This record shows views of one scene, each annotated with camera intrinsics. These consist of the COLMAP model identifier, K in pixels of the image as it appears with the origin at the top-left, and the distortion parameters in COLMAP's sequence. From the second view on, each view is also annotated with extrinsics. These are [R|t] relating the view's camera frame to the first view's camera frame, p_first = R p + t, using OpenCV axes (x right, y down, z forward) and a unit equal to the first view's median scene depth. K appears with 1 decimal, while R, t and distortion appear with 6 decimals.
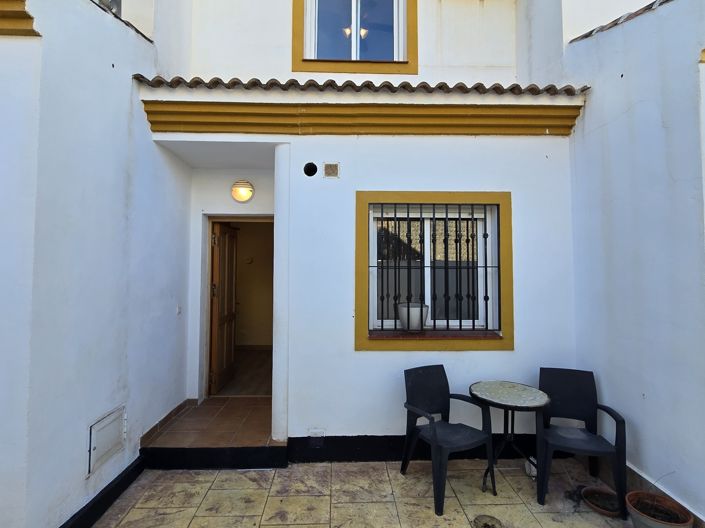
lens RADIAL K [[403.3, 0, 382.4], [0, 403.3, 270.8], [0, 0, 1]] dist [-0.001488, -0.000891]
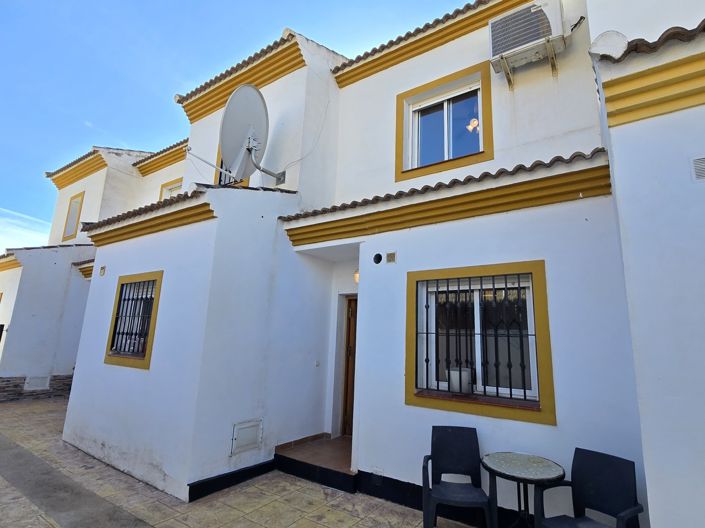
lens RADIAL K [[414.1, 0, 351.6], [0, 414.1, 262.7], [0, 0, 1]] dist [-0.005541, -0.002349]
pose [[0.773005, -0.094594, -0.627308, 0.614202], [-0.025086, 0.983490, -0.179216, 0.009087], [0.633904, 0.154272, 0.757869, -0.090205]]
